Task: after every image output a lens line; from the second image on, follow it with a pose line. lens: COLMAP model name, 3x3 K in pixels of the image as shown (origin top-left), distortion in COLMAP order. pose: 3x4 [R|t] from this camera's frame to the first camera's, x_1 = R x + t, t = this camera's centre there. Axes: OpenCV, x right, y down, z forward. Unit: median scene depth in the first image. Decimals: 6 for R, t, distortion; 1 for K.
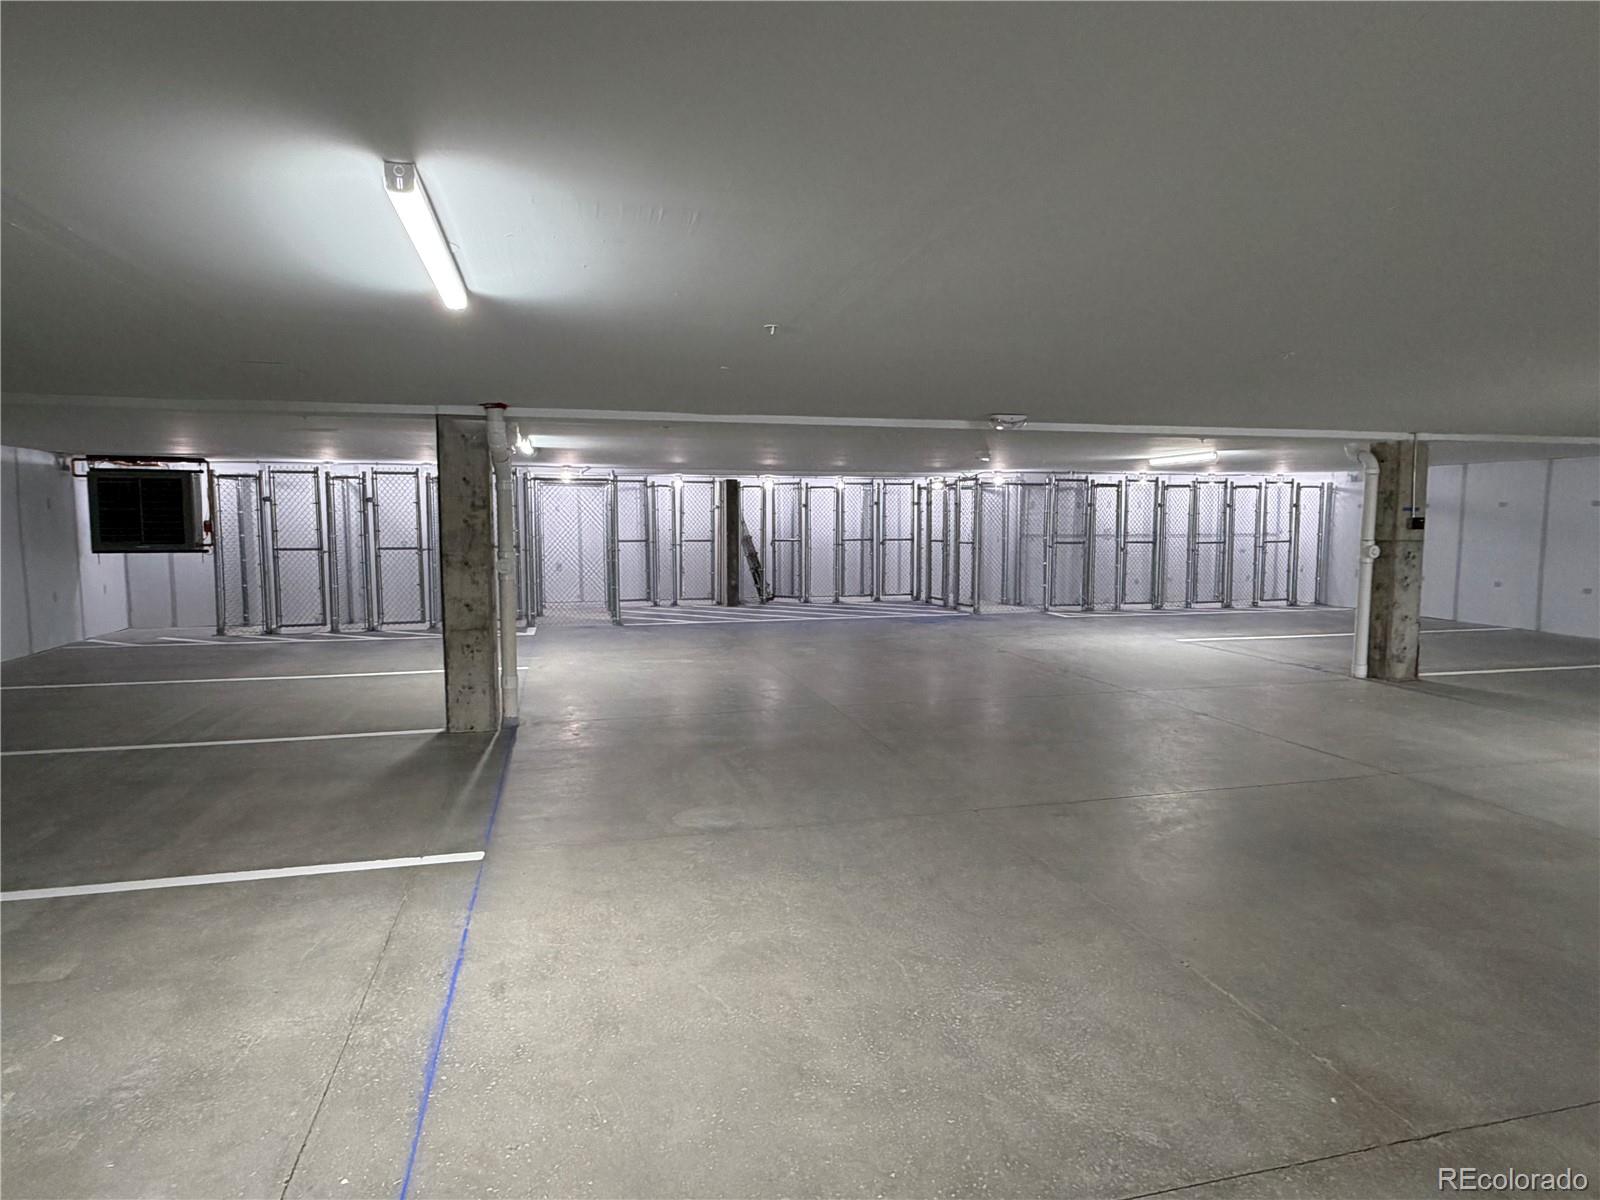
lens RADIAL K [[924.6, 0, 800.0], [0, 924.6, 600.0], [0, 0, 1]] dist [0.006224, 0.000905]
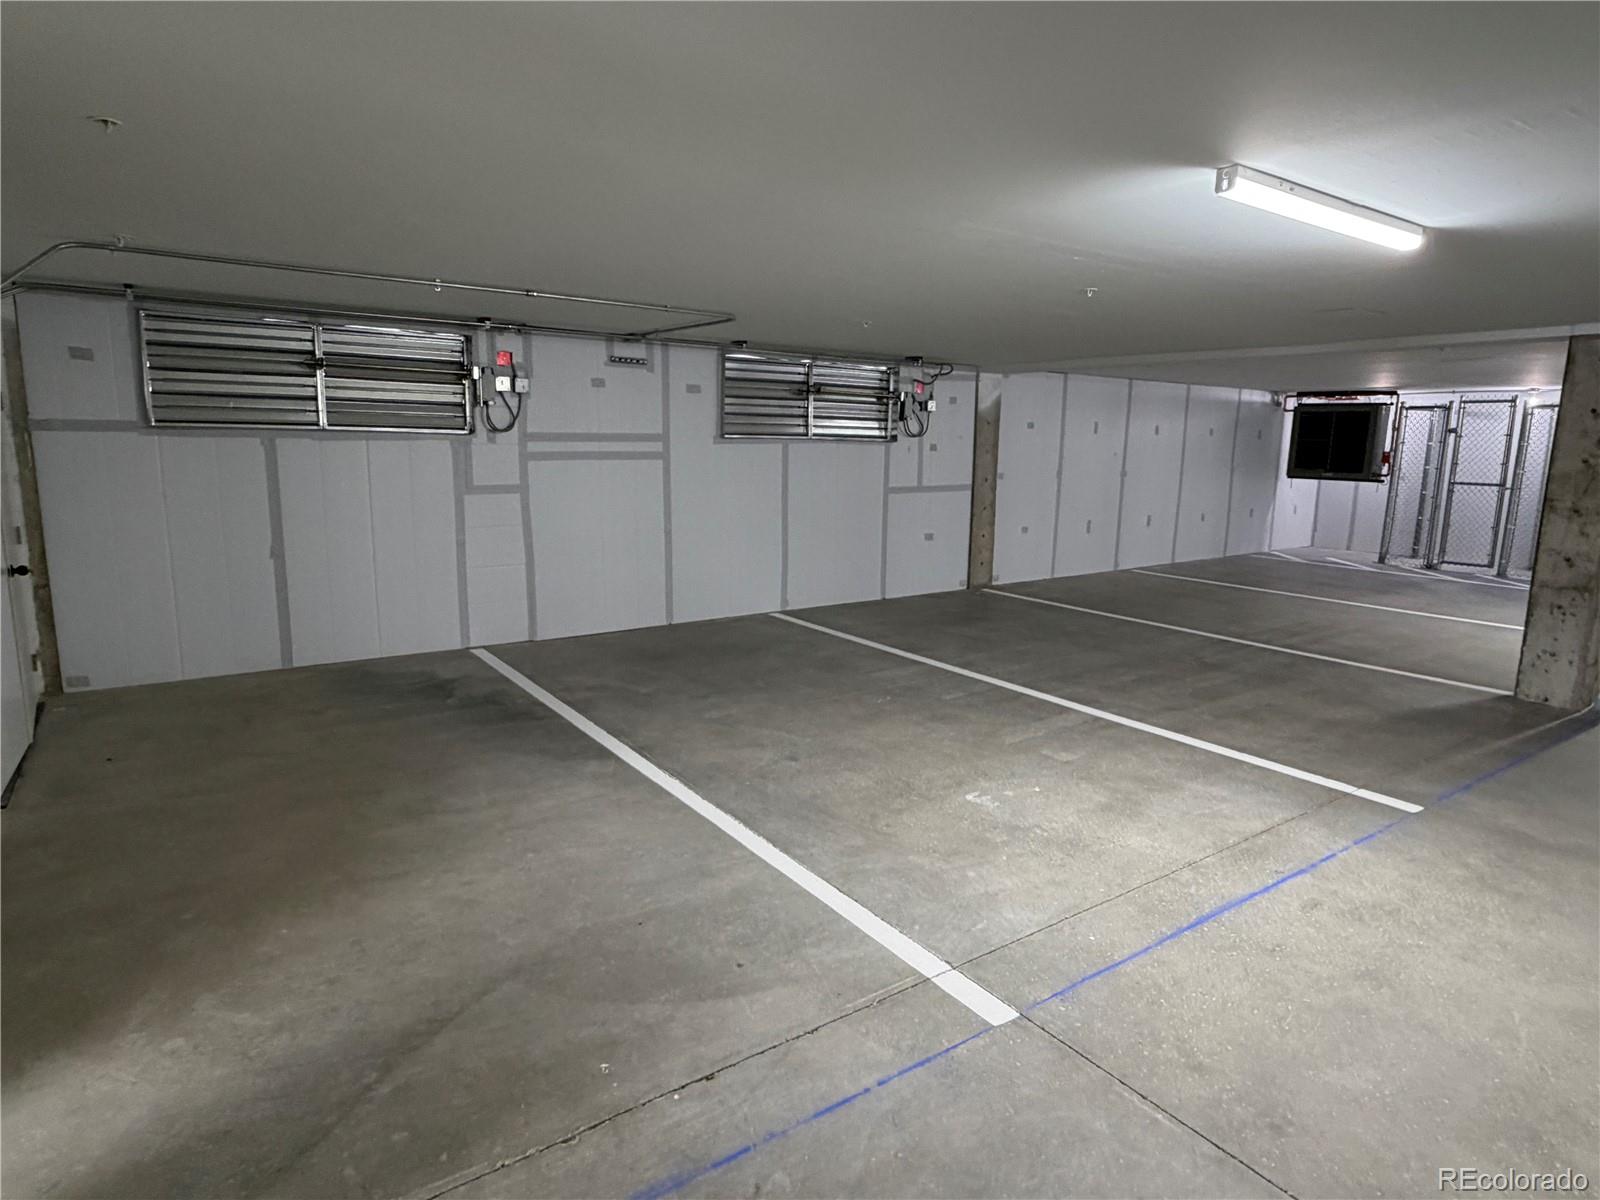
lens RADIAL K [[924.6, 0, 800.0], [0, 924.6, 600.0], [0, 0, 1]] dist [0.006224, 0.000905]
pose [[0.359221, 0.170802, -0.917490, 0.182416], [-0.100043, 0.984492, 0.144106, -0.010371], [0.927875, 0.040023, 0.370738, 0.019157]]
